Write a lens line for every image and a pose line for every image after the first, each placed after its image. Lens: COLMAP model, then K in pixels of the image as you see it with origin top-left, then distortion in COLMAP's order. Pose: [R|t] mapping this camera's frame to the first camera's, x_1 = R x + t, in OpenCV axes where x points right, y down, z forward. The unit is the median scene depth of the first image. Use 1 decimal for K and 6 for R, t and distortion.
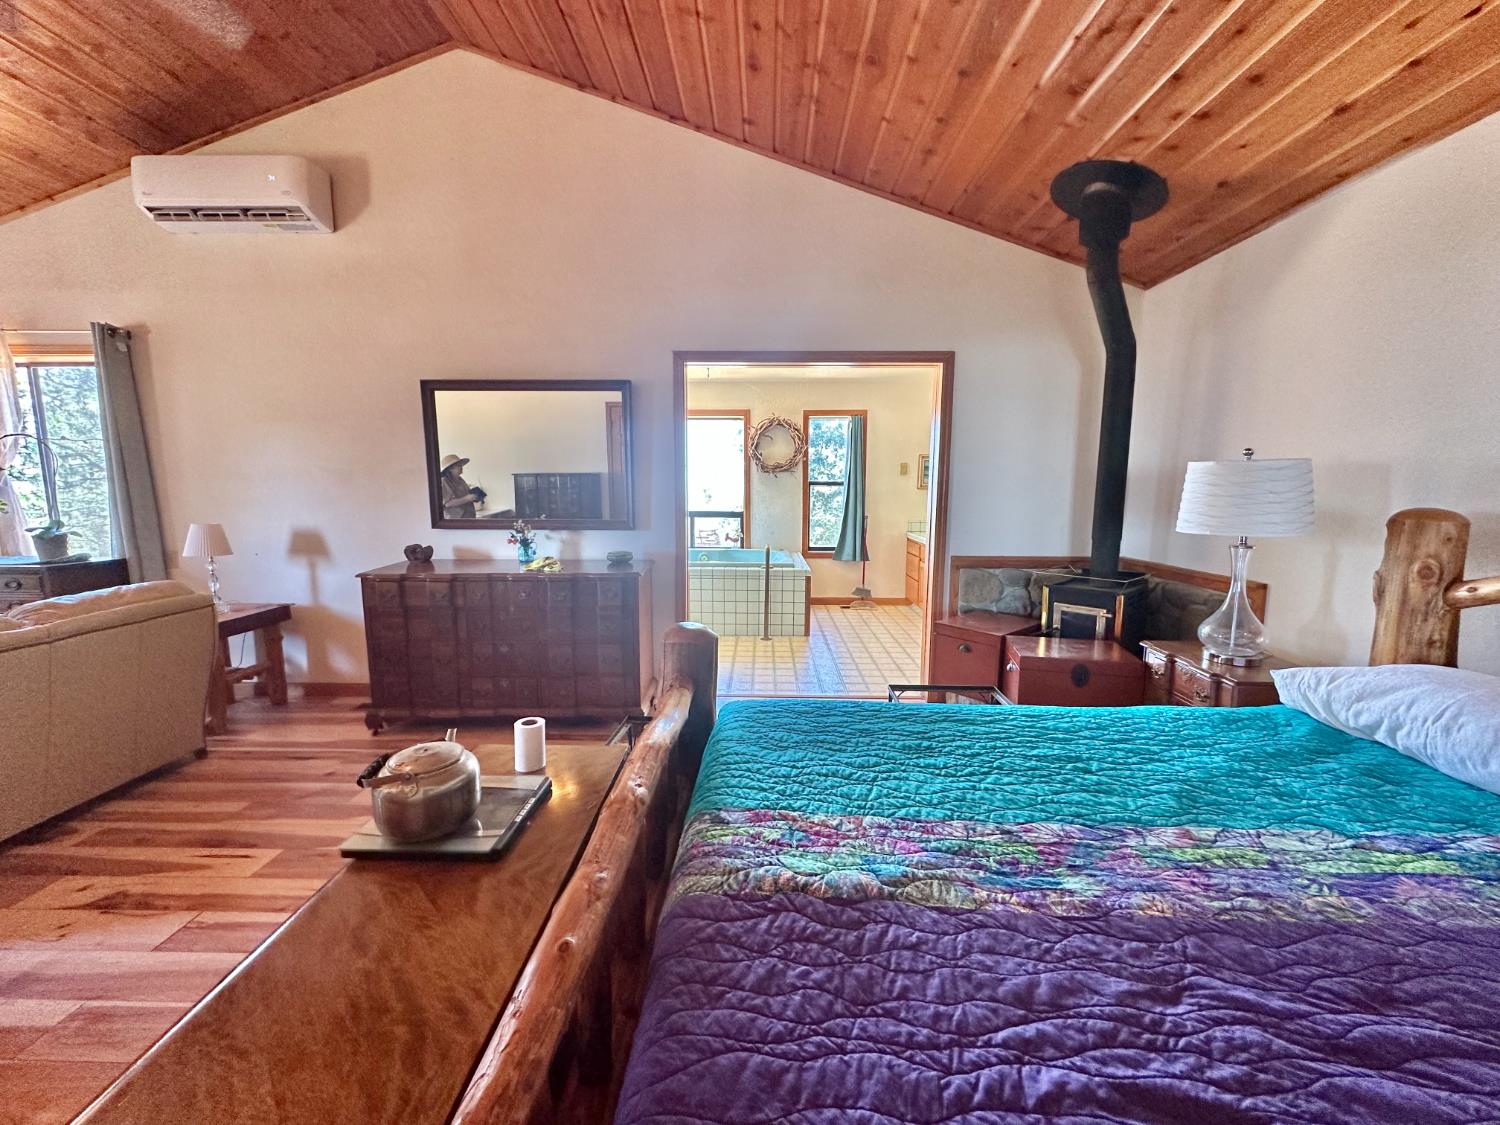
lens RADIAL K [[598.1, 0, 750.0], [0, 598.1, 562.5], [0, 0, 1]] dist [-0.000843, 0.000164]
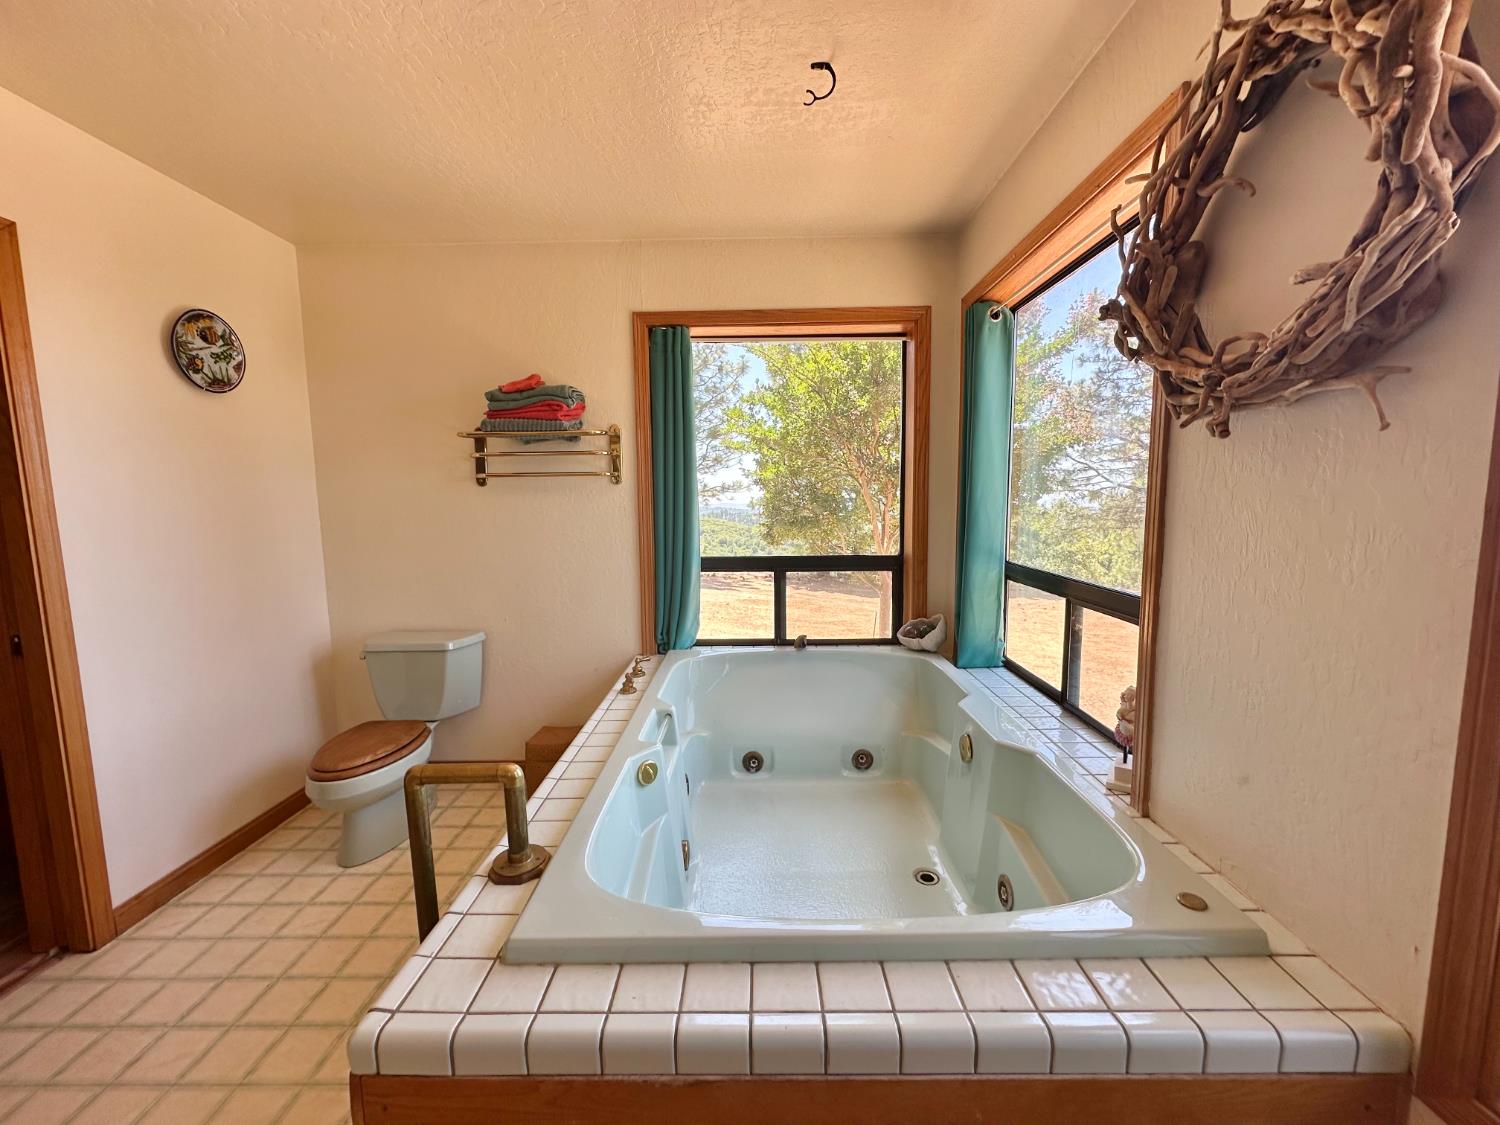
lens RADIAL K [[598.1, 0, 750.0], [0, 598.1, 562.5], [0, 0, 1]] dist [-0.000843, 0.000164]
pose [[0.014232, 0.105882, -0.994277, 0.197372], [-0.111976, 0.988291, 0.103642, -0.112092], [0.993609, 0.109860, 0.025921, 0.874349]]
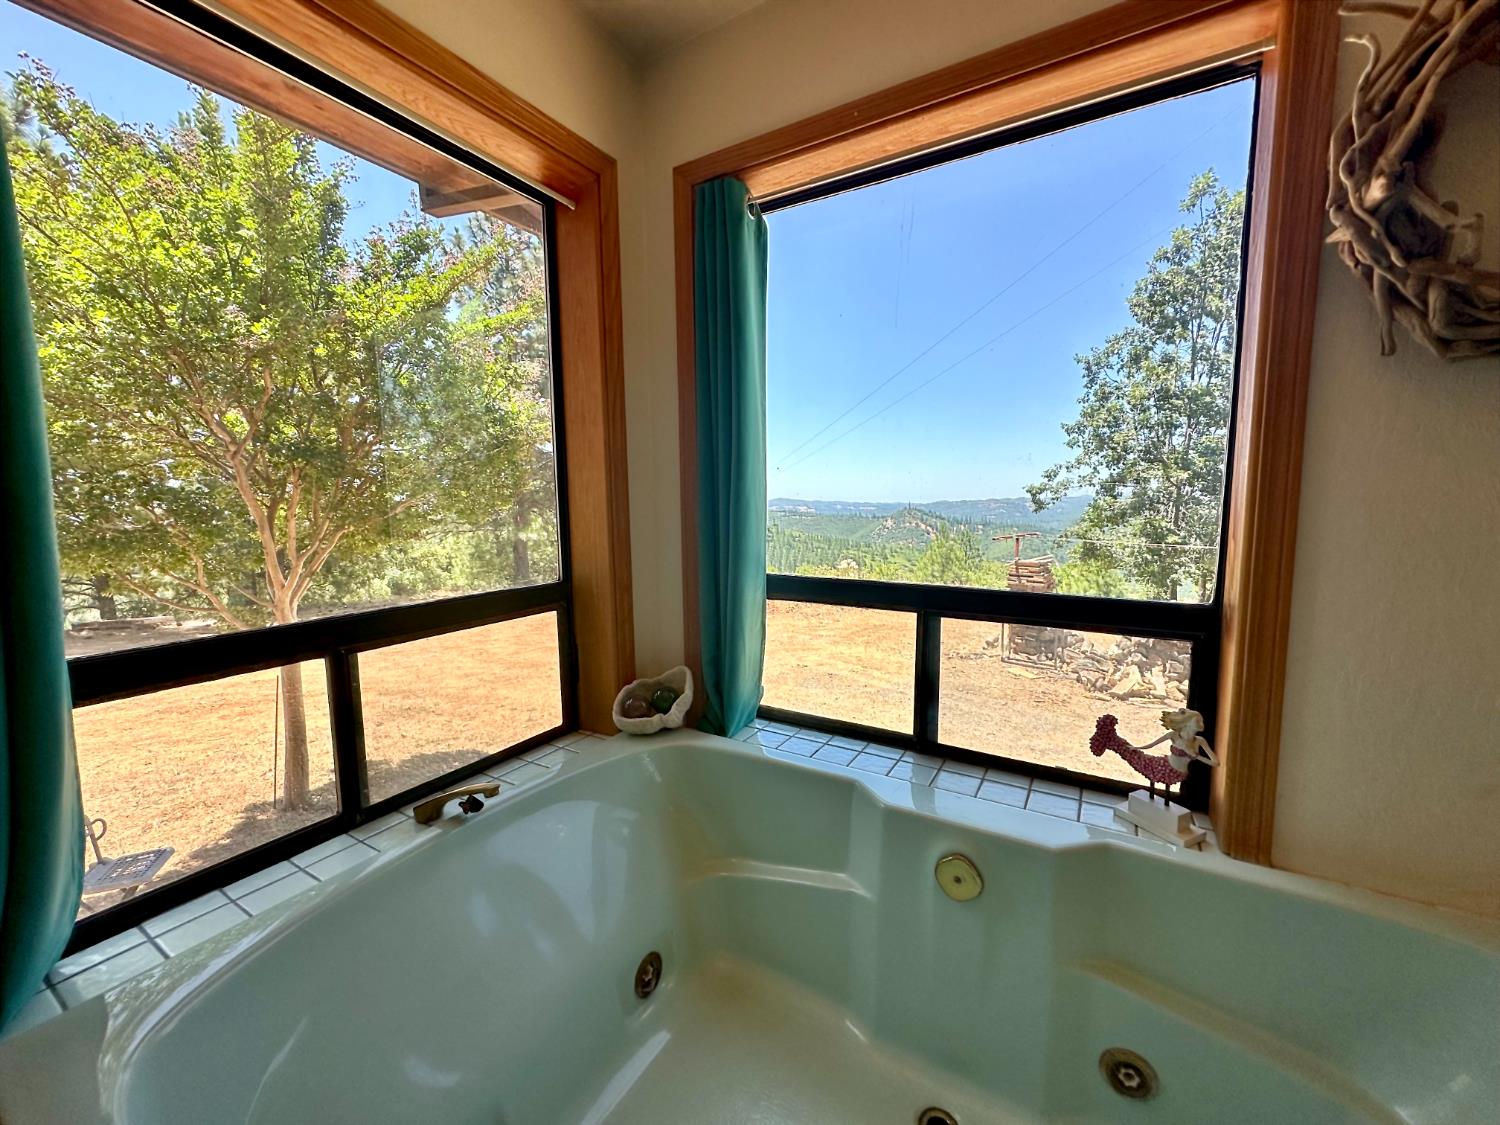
lens RADIAL K [[598.1, 0, 750.0], [0, 598.1, 562.5], [0, 0, 1]] dist [-0.000843, 0.000164]
pose [[0.867627, 0.044510, -0.495219, -0.046584], [-0.049149, 0.998785, 0.003660, -0.096904], [0.494780, 0.021164, 0.868761, 0.808419]]
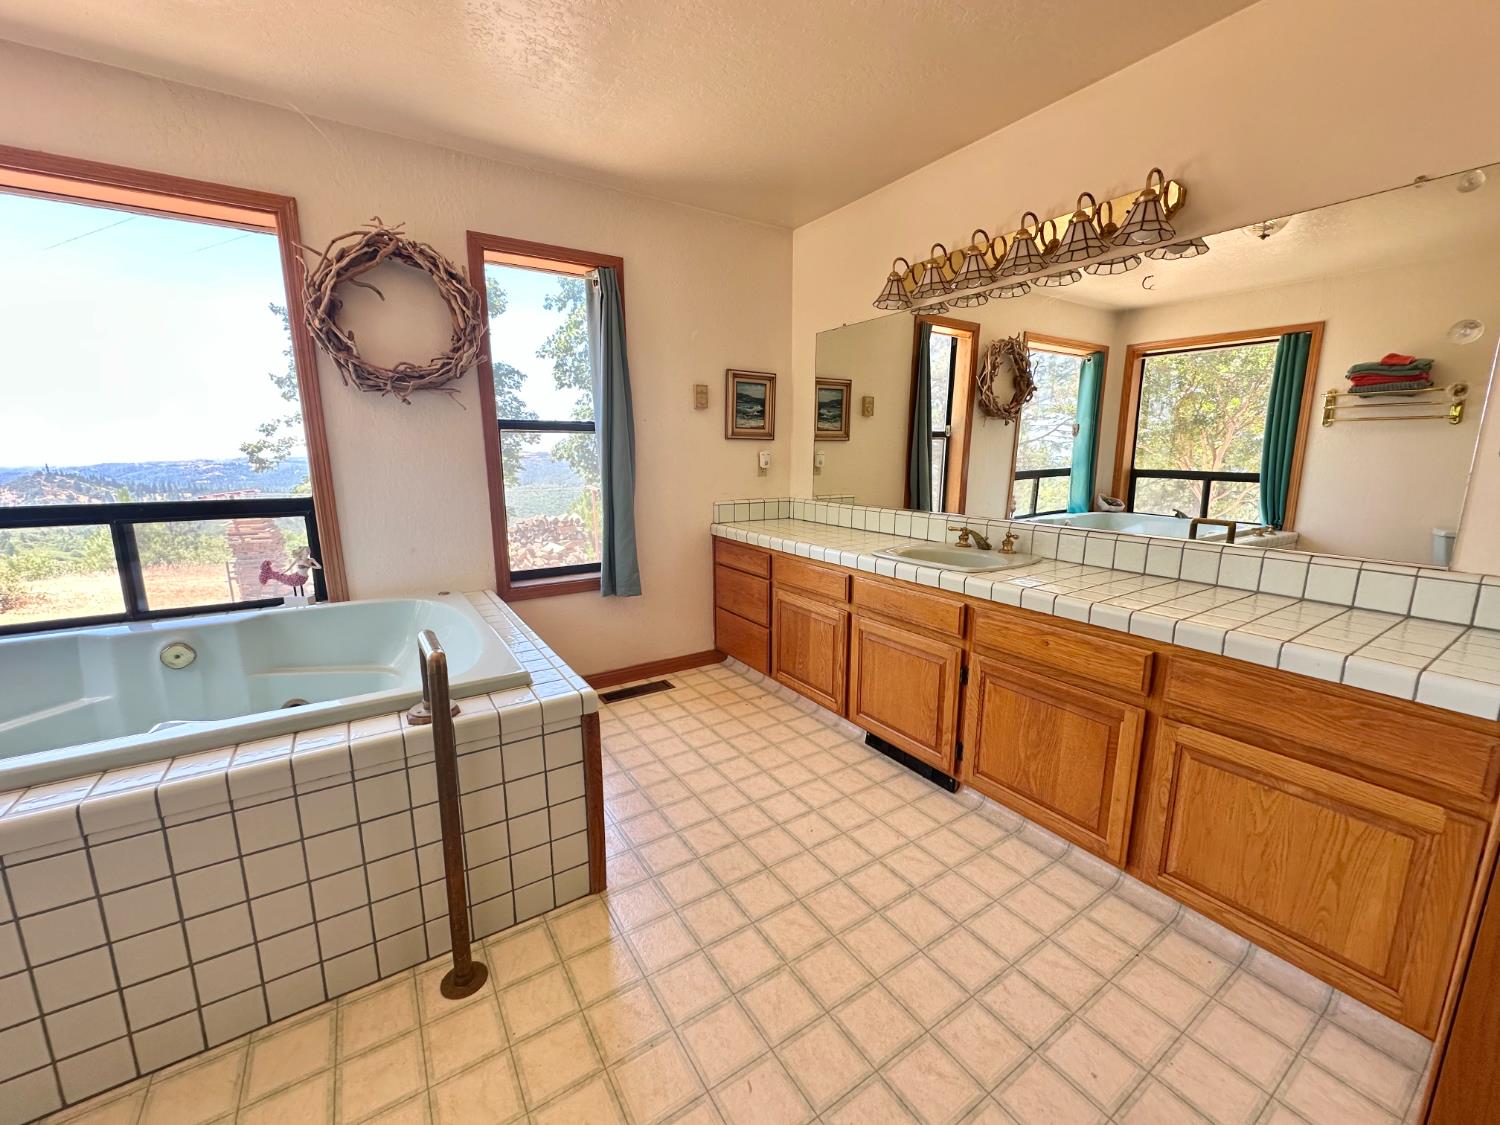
lens RADIAL K [[598.1, 0, 750.0], [0, 598.1, 562.5], [0, 0, 1]] dist [-0.000843, 0.000164]
pose [[0.825594, -0.106859, 0.554053, 0.003023], [0.072231, 0.993840, 0.084048, -0.059642], [-0.559622, -0.029370, 0.828227, 0.566950]]
